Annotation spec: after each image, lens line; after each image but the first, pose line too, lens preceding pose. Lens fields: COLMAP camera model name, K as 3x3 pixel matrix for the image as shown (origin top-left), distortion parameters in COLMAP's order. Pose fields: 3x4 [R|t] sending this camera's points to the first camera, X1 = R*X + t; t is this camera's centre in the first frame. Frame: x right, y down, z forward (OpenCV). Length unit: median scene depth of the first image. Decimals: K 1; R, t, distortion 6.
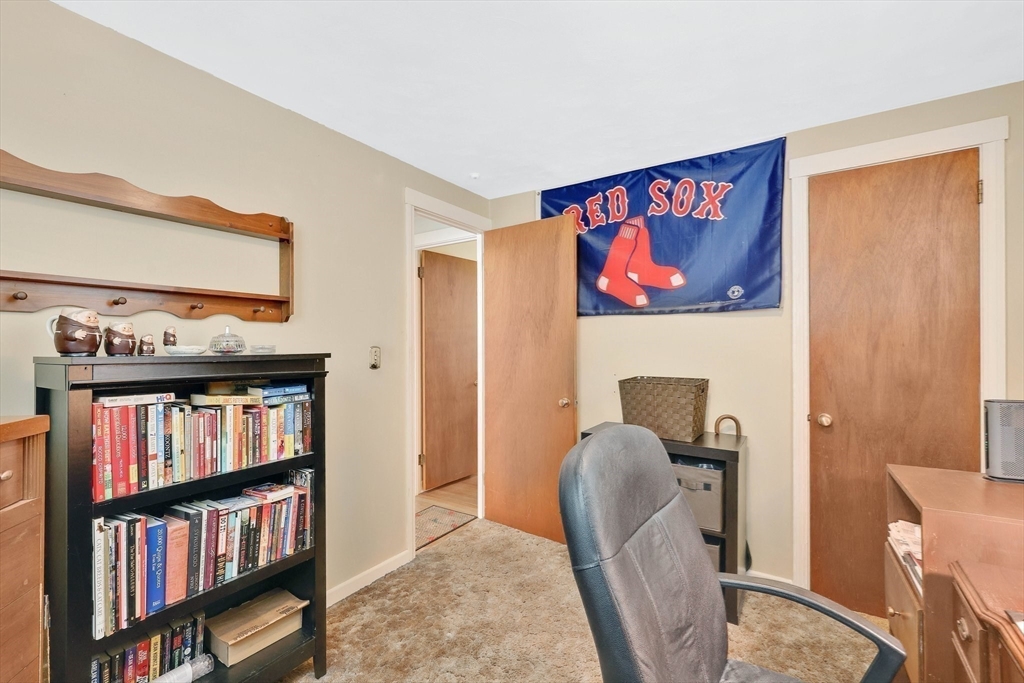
lens RADIAL K [[470.0, 0, 508.0], [0, 470.0, 344.1], [0, 0, 1]] dist [-0.006740, -0.000320]
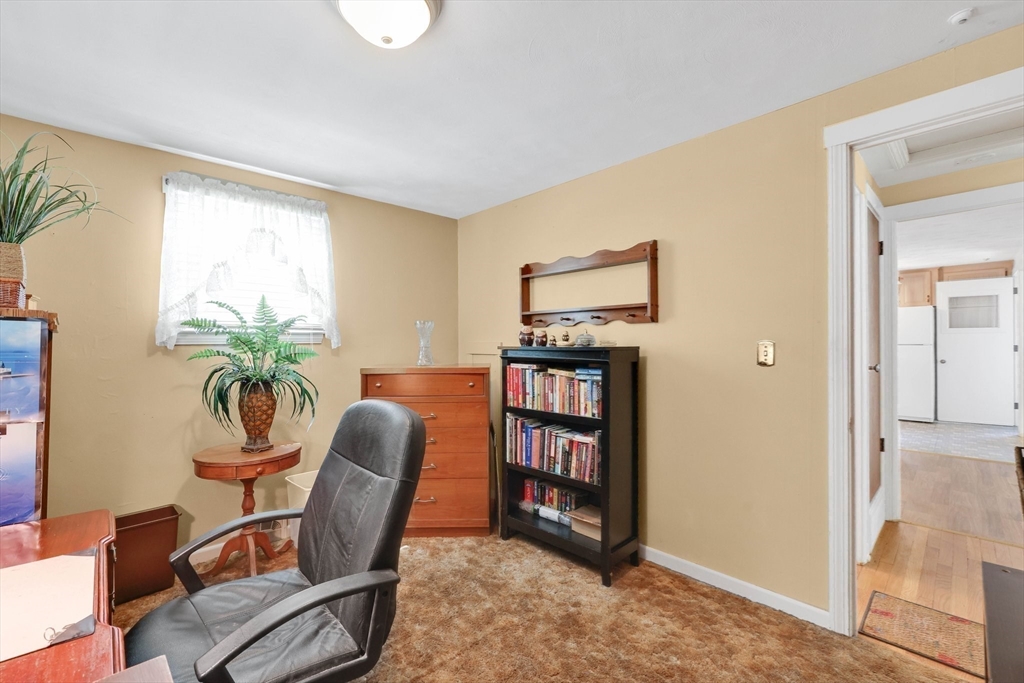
lens RADIAL K [[422.3, 0, 508.3], [0, 422.3, 340.3], [0, 0, 1]] dist [-0.011946, 0.000590]
pose [[-0.229983, 0.002290, -0.973192, 0.975572], [0.011999, 0.999928, -0.000483, -0.002145], [0.973121, -0.011789, -0.229994, 1.167567]]
